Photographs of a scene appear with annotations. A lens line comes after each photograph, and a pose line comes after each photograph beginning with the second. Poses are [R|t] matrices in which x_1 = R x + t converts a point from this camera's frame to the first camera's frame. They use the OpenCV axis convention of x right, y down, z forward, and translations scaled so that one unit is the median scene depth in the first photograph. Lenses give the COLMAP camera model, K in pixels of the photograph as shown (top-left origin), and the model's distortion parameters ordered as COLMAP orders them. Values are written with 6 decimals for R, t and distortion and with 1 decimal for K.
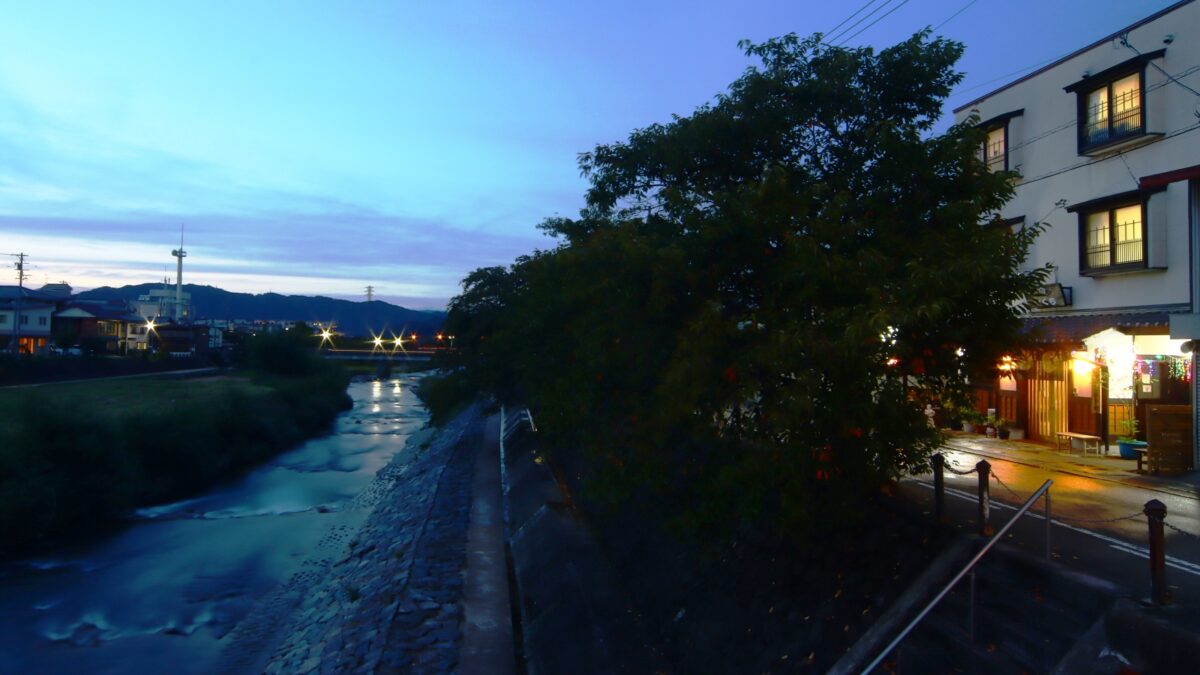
lens RADIAL K [[640.7, 0, 600.0], [0, 640.7, 337.5], [0, 0, 1]] dist [-0.000700, -0.000282]
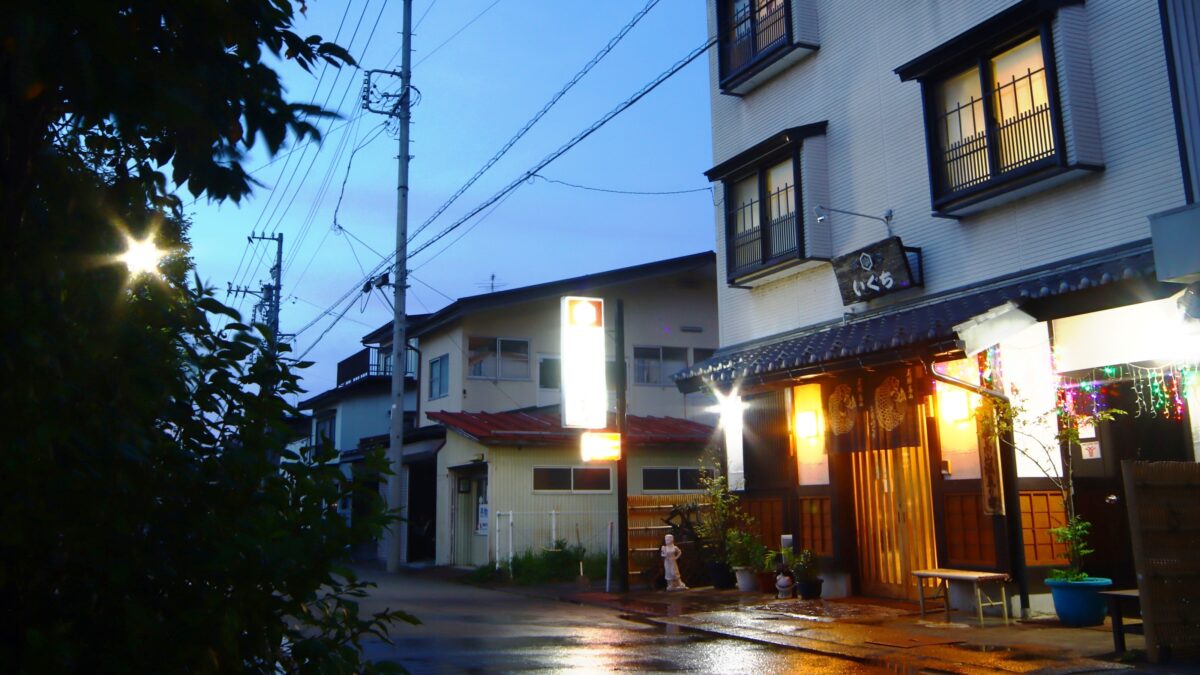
lens RADIAL K [[930.8, 0, 600.0], [0, 930.8, 337.5], [0, 0, 1]] dist [-0.001305, -0.002363]
pose [[0.953253, 0.035402, 0.300092, 0.350040], [0.015378, 0.986143, -0.165185, 0.099946], [-0.301782, 0.162078, 0.939499, 0.496032]]
